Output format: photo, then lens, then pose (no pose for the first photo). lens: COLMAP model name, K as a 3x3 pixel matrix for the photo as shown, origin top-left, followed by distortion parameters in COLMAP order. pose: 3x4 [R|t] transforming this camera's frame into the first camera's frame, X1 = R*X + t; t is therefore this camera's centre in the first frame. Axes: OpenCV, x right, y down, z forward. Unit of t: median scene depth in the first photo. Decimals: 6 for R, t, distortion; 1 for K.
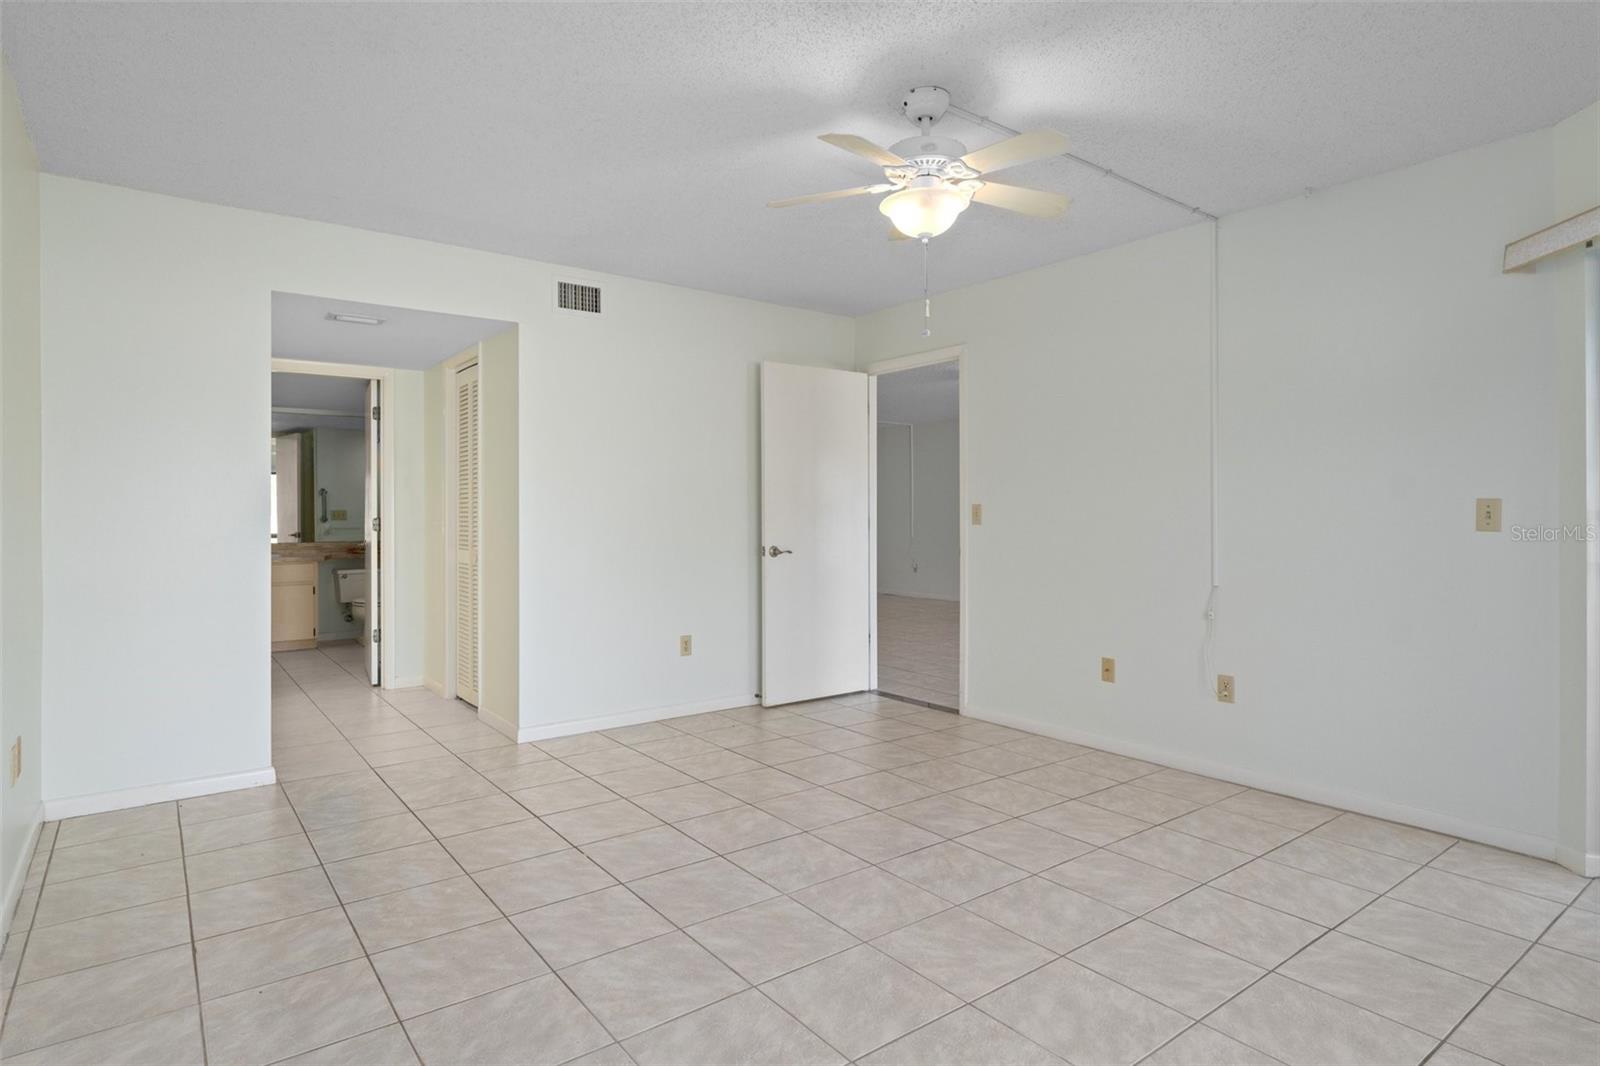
lens RADIAL K [[867.0, 0, 804.6], [0, 867.0, 530.1], [0, 0, 1]] dist [0.005304, 0.001085]
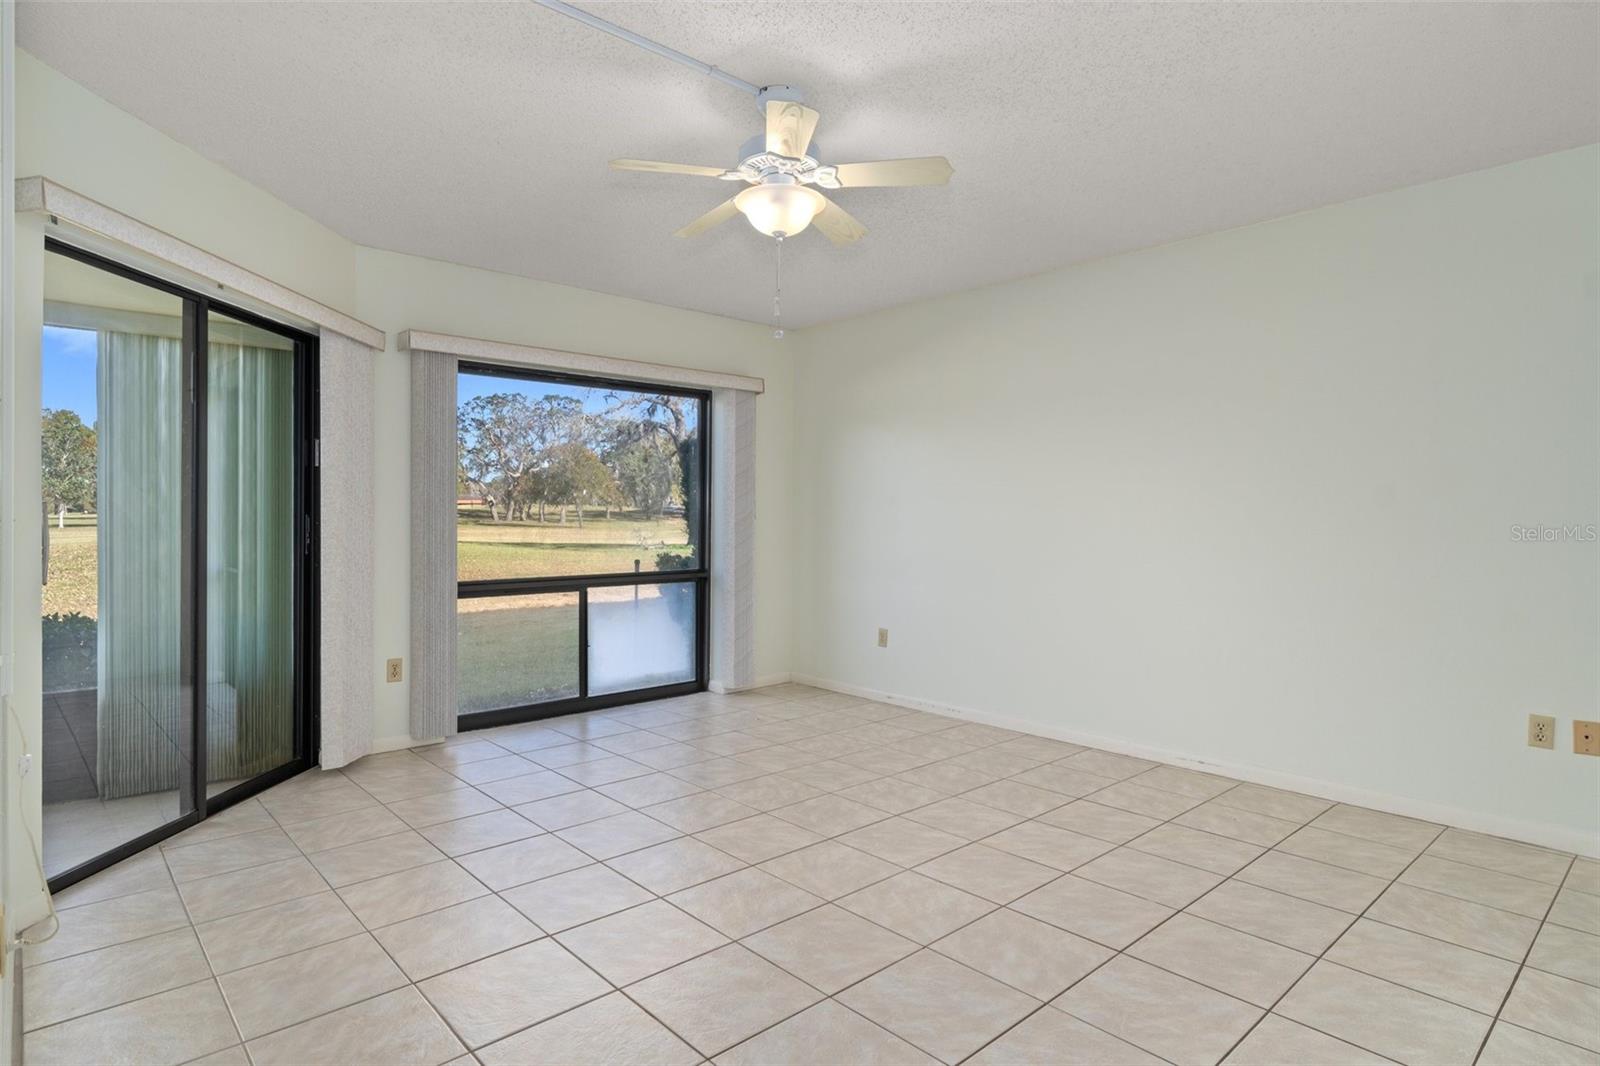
lens RADIAL K [[867.0, 0, 804.2], [0, 867.0, 525.1], [0, 0, 1]] dist [0.005304, 0.001085]
pose [[-0.995722, -0.004059, -0.092306, 0.215481], [-0.006748, 0.999561, 0.028844, -0.041576], [0.092148, 0.029343, -0.995313, 2.120732]]
